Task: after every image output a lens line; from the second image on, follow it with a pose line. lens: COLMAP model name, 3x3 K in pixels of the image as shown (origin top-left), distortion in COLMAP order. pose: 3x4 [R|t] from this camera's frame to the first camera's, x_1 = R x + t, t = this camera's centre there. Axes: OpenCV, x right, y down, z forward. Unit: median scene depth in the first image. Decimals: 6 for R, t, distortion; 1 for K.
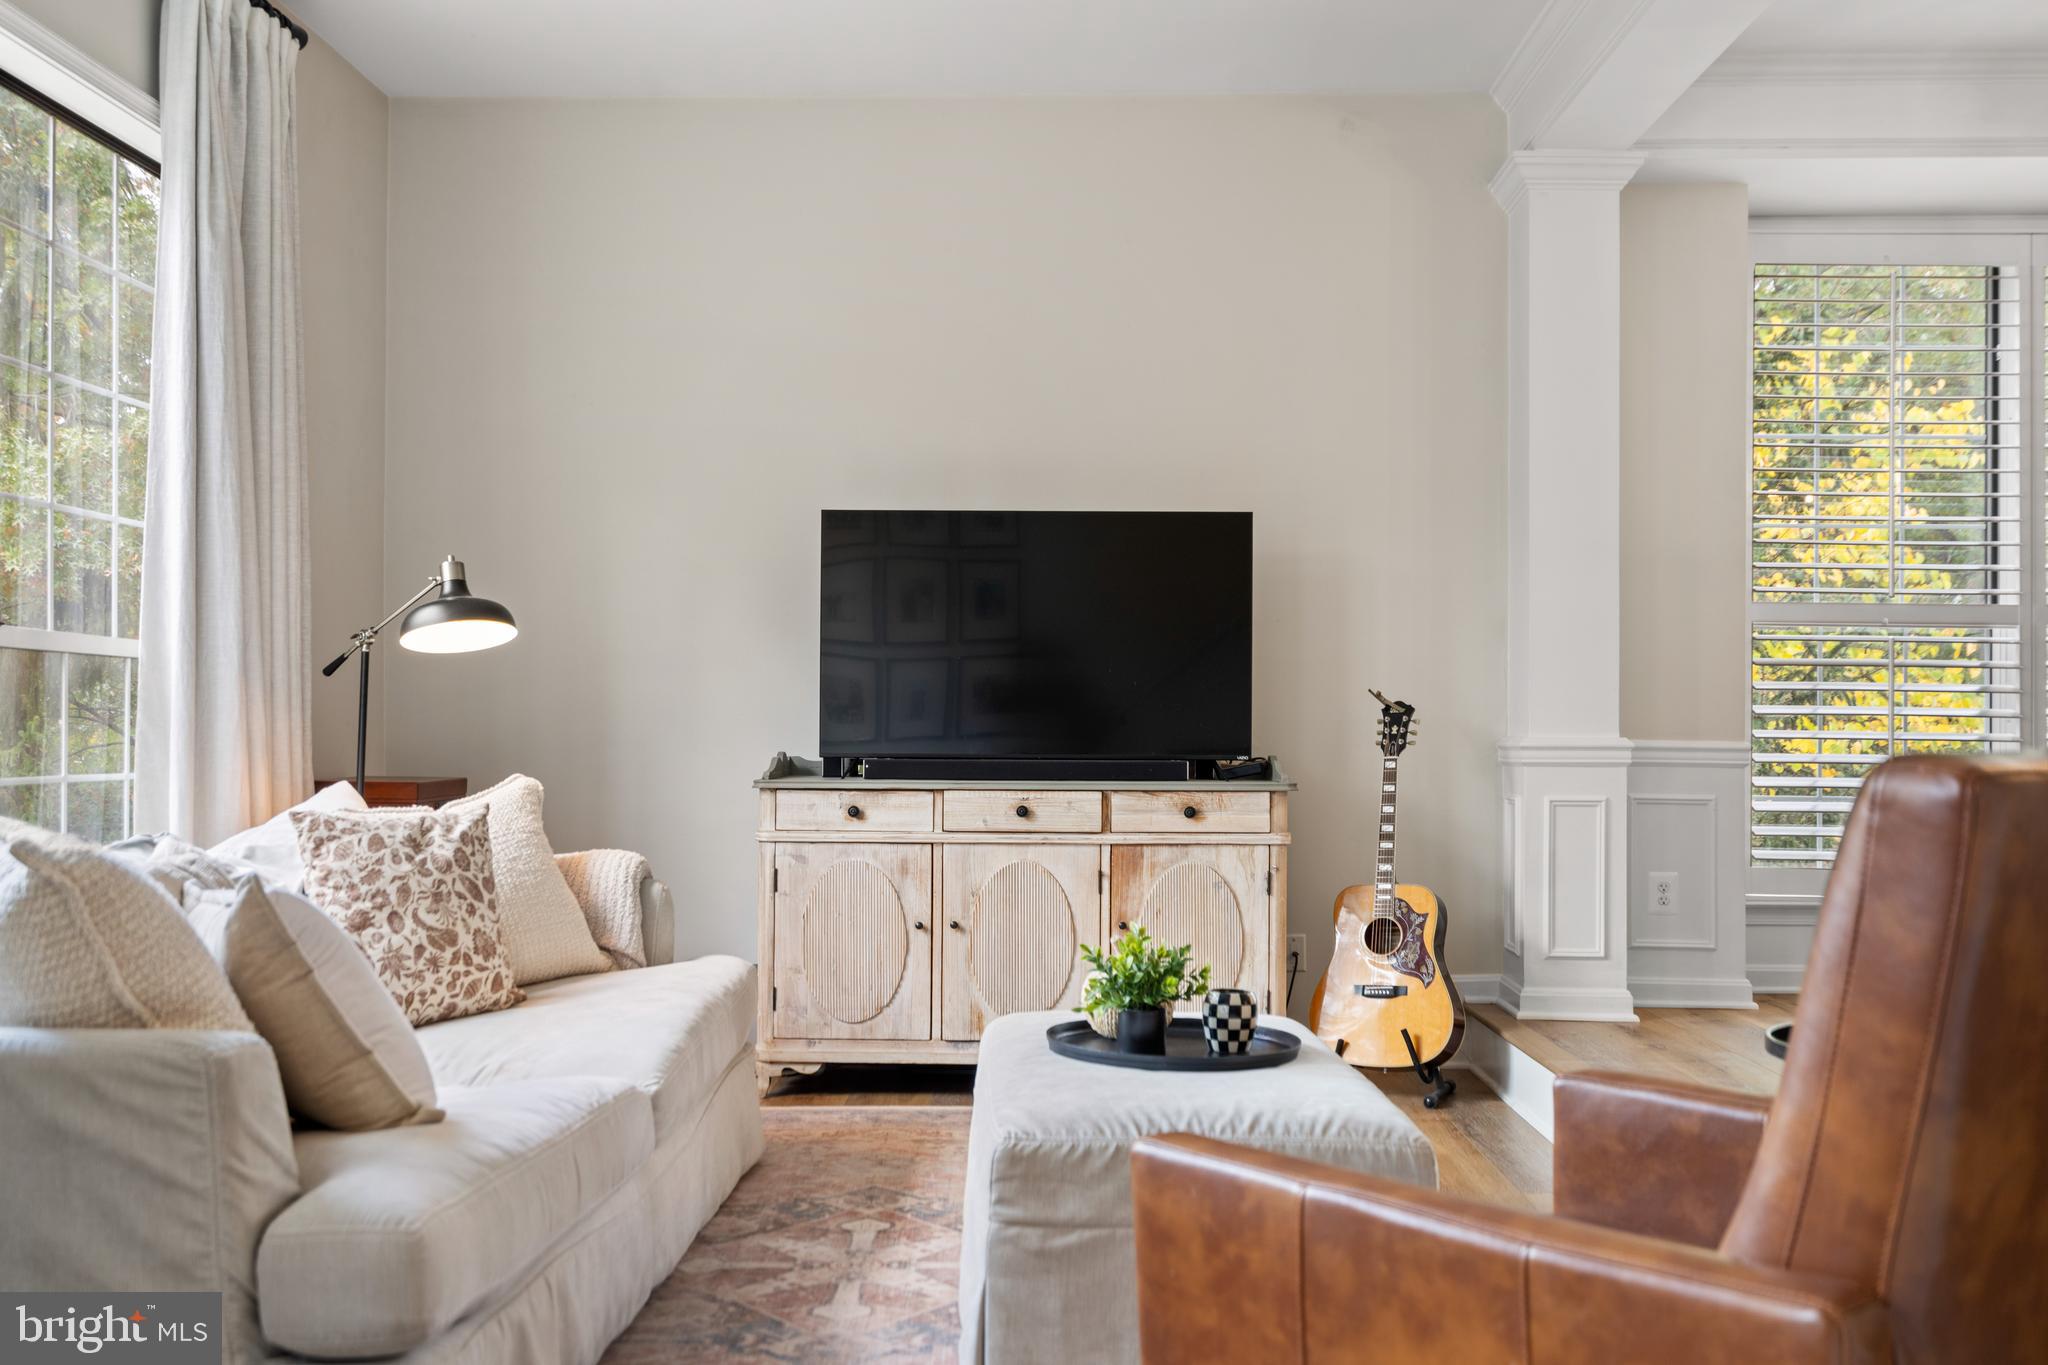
lens RADIAL K [[1890.5, 0, 1020.9], [0, 1890.5, 719.6], [0, 0, 1]] dist [0.002906, -0.000923]
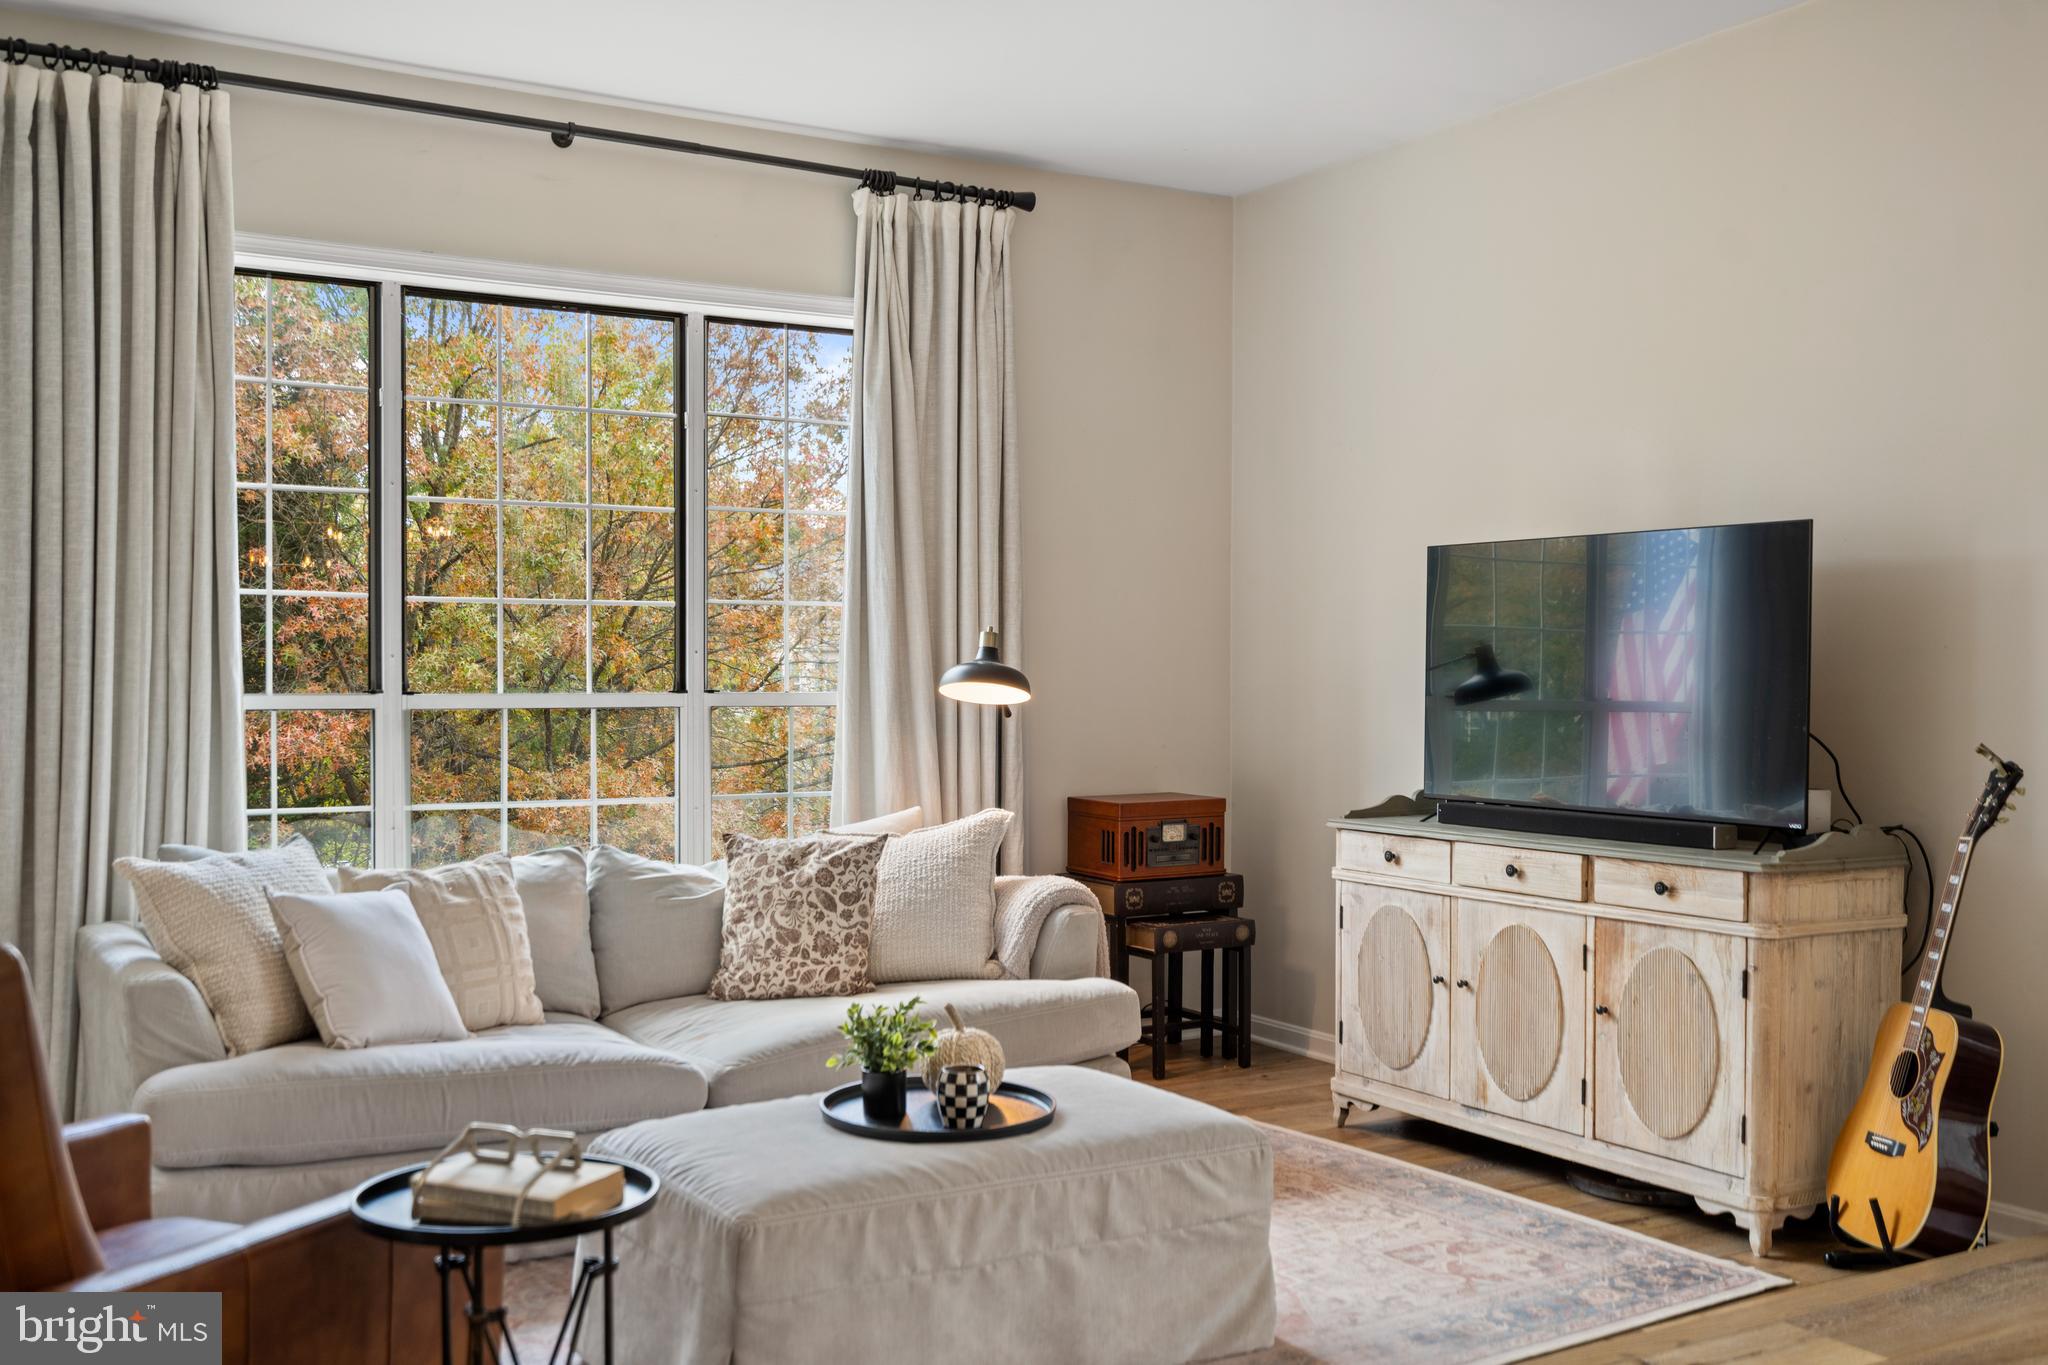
lens RADIAL K [[1934.3, 0, 1021.7], [0, 1934.3, 700.0], [0, 0, 1]] dist [0.007150, 0.003253]
pose [[0.540743, 0.010227, -0.841126, 0.801893], [0.005686, 0.999859, 0.015812, -0.061328], [0.841169, -0.013333, 0.540608, 0.349812]]
